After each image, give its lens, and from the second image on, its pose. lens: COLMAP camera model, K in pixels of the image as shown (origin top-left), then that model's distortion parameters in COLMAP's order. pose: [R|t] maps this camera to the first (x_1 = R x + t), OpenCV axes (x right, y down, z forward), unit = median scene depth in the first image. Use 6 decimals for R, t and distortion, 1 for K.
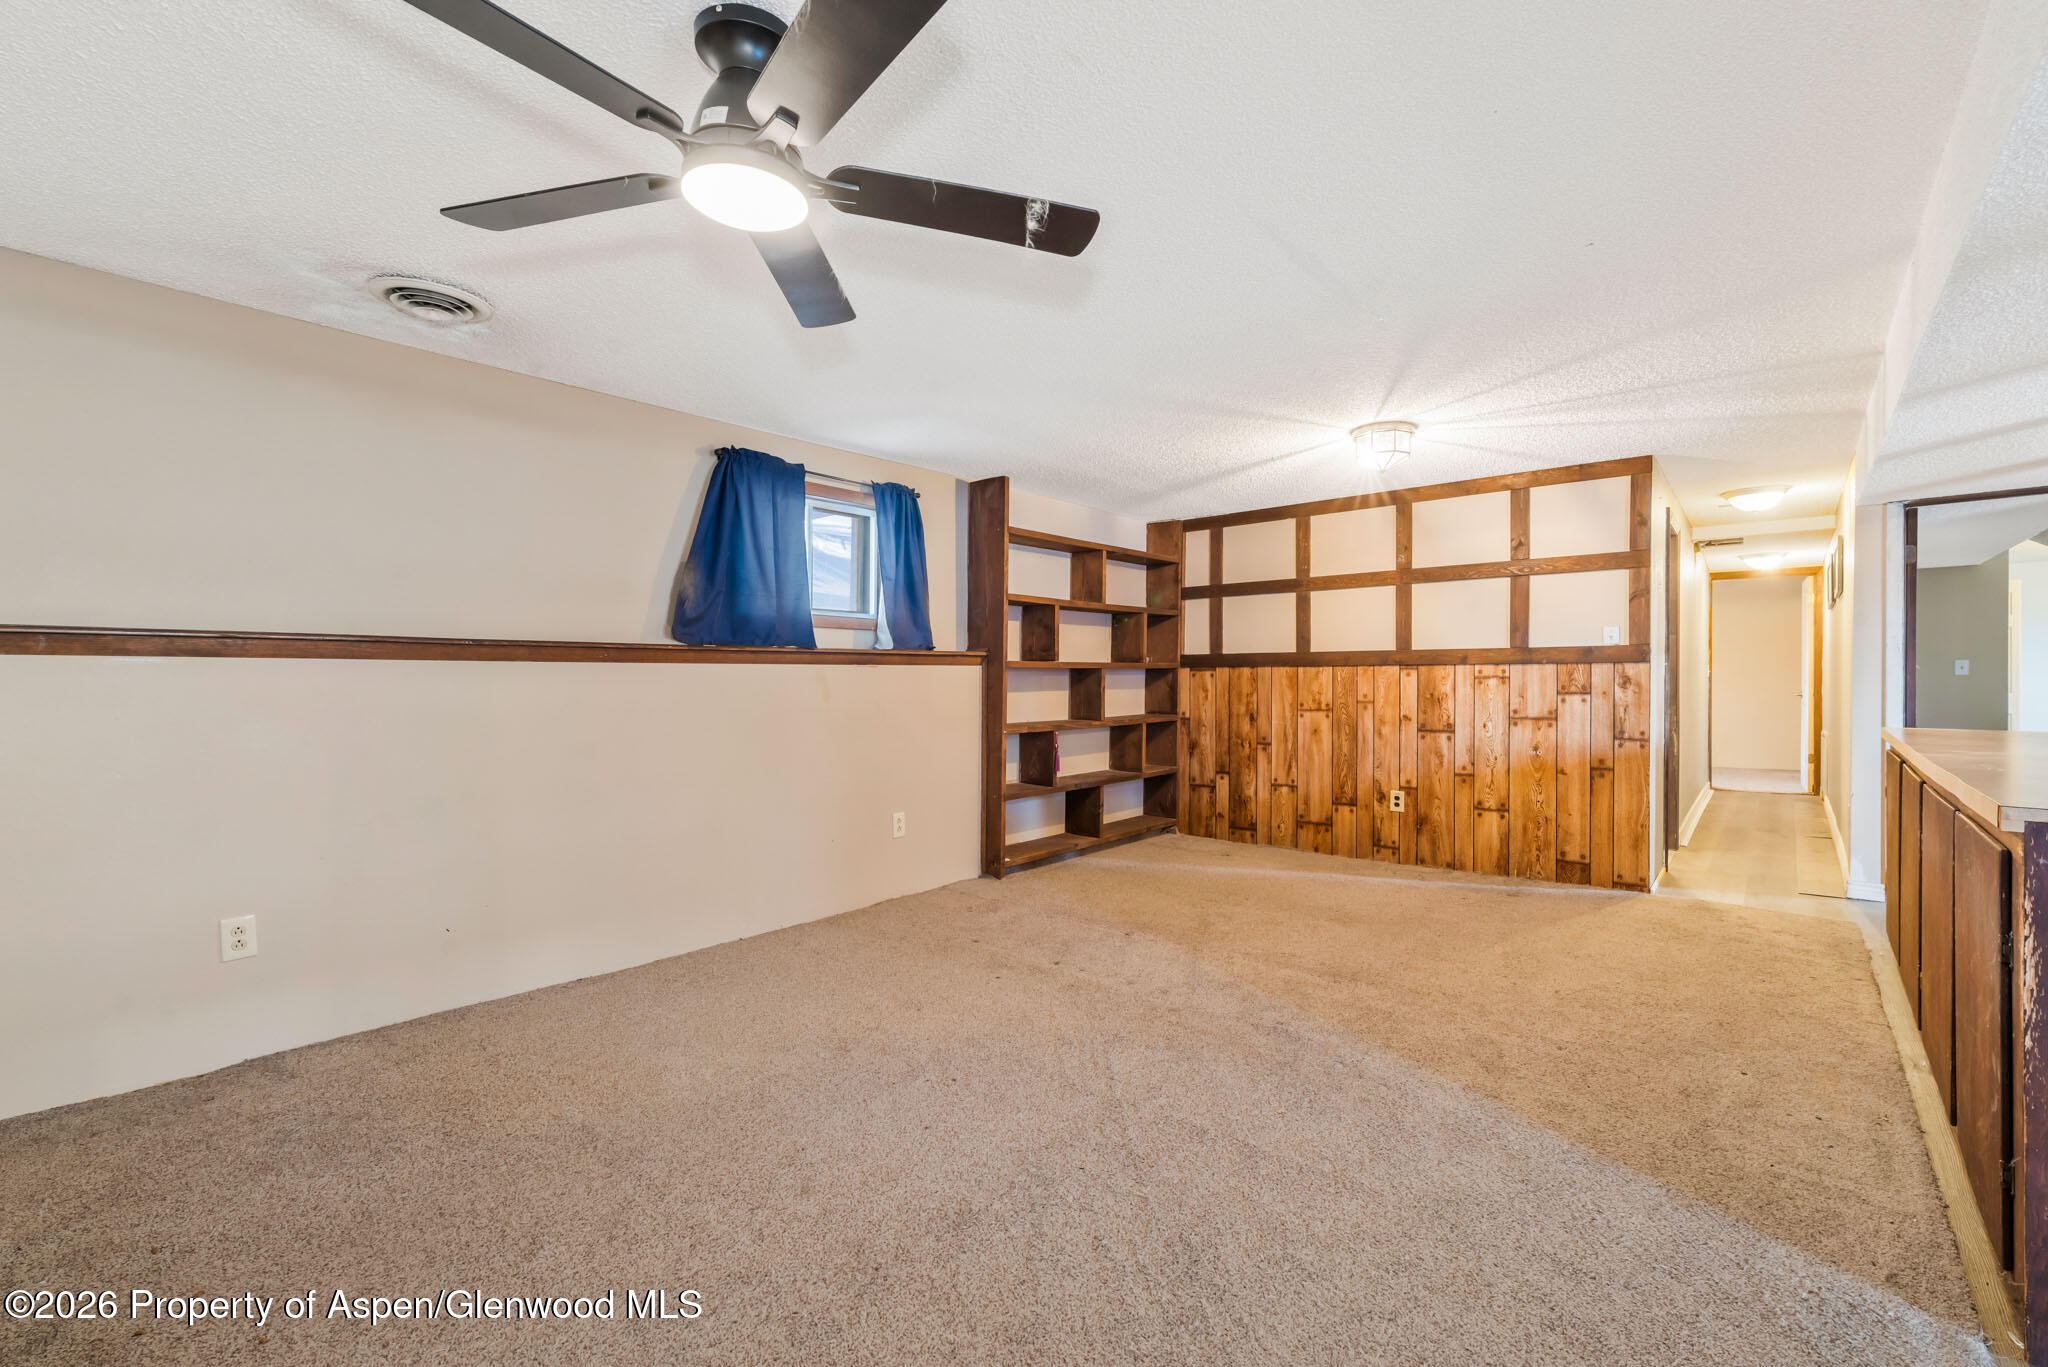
lens RADIAL K [[896.6, 0, 1022.2], [0, 896.6, 685.8], [0, 0, 1]] dist [0.003098, 0.000664]
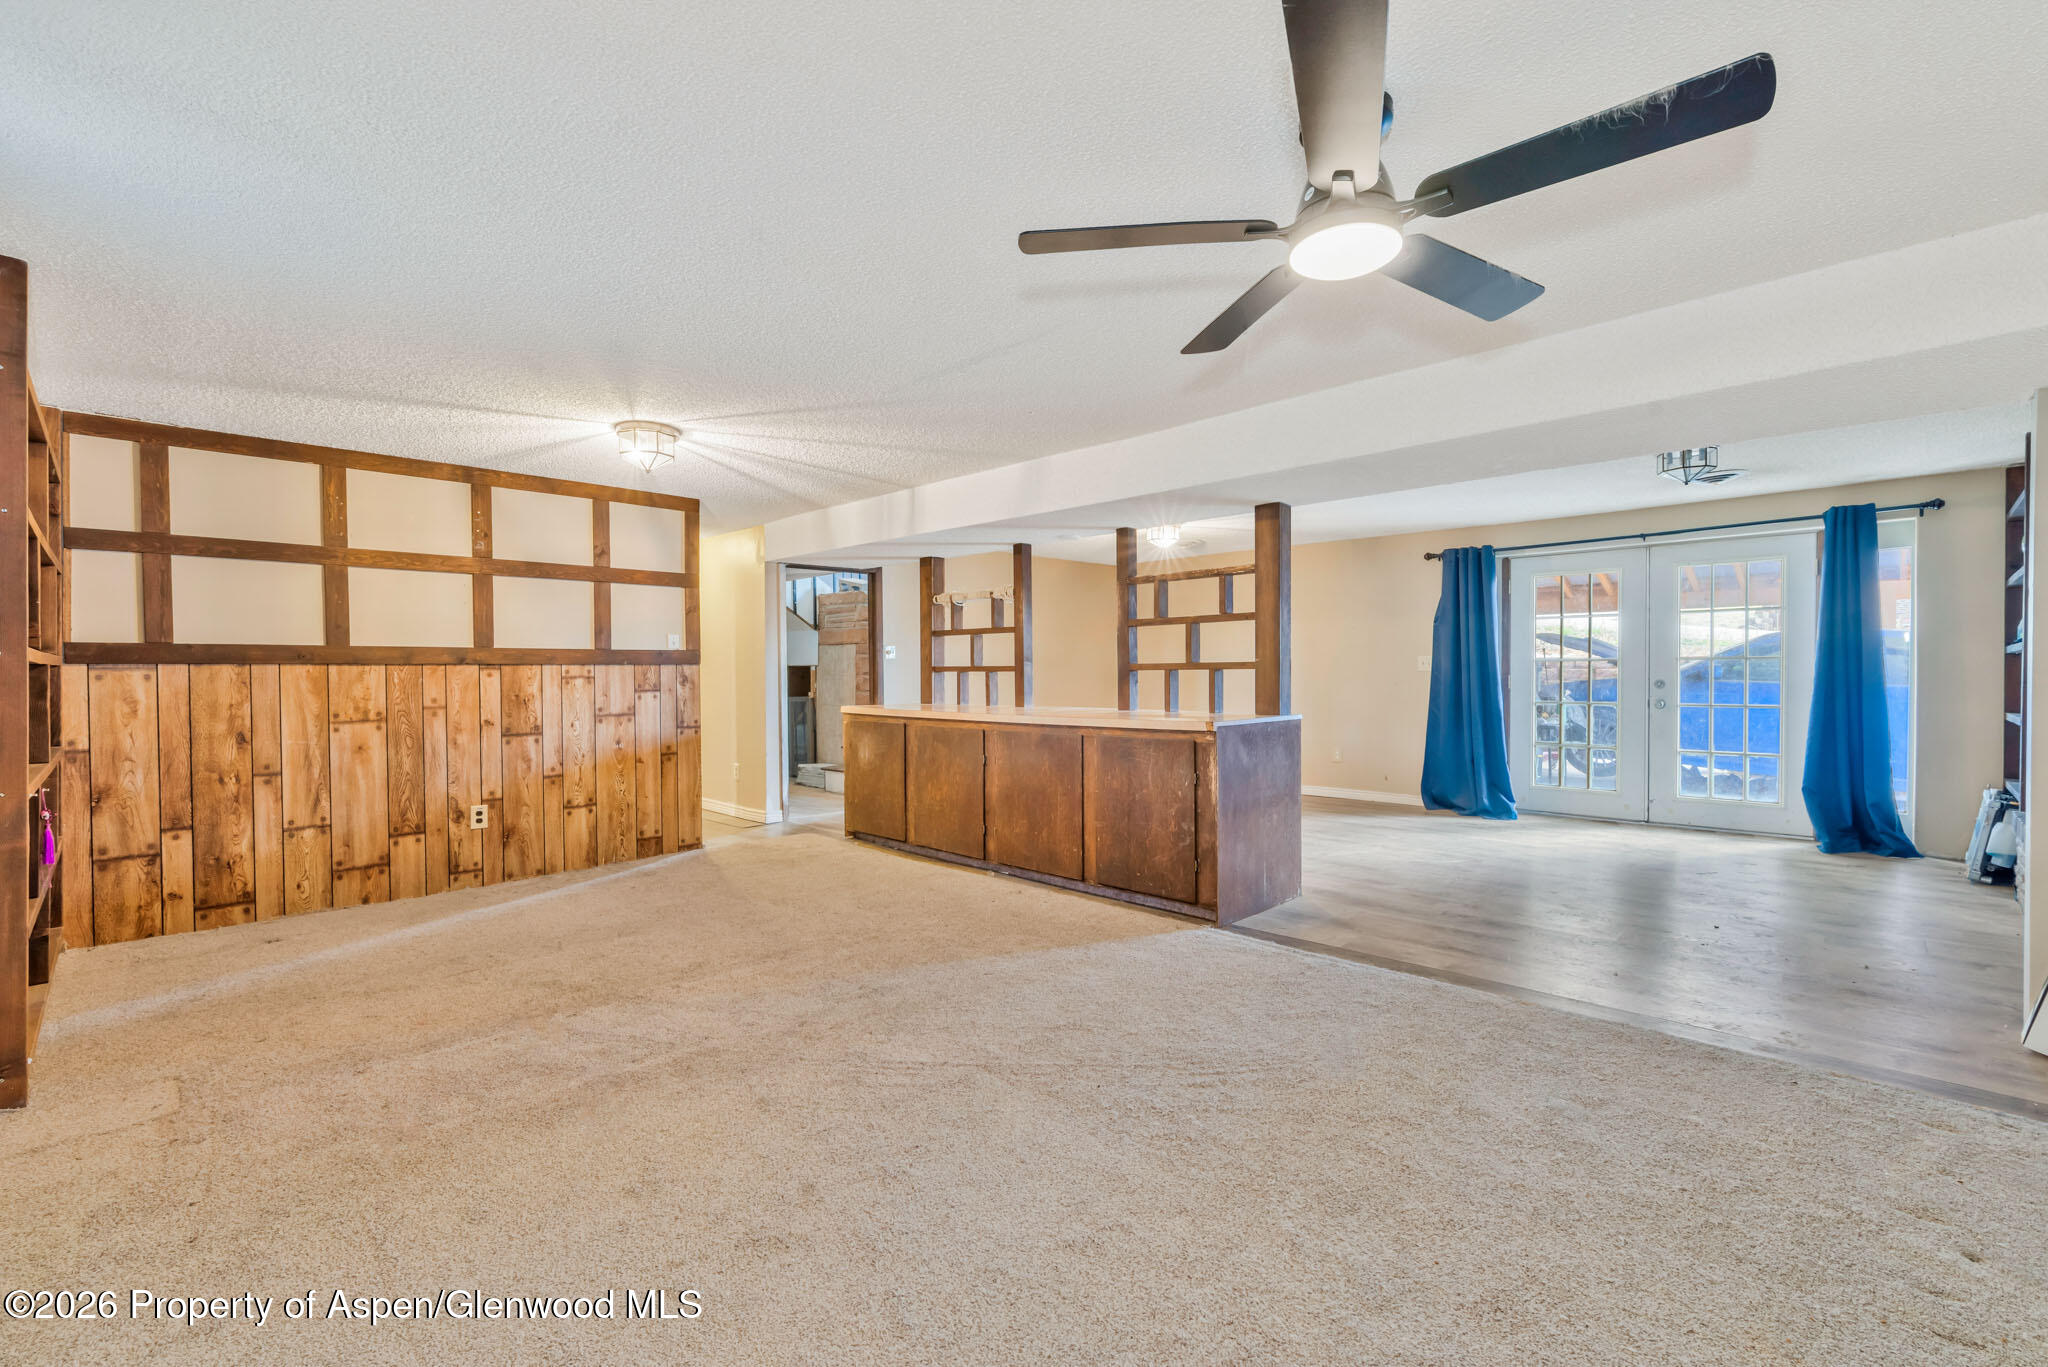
lens RADIAL K [[896.6, 0, 1025.3], [0, 896.6, 690.7], [0, 0, 1]] dist [0.003098, 0.000664]
pose [[0.039326, -0.019479, 0.999037, -0.457822], [0.016354, 0.999689, 0.018848, -0.004989], [-0.999093, 0.015597, 0.039633, 0.426813]]
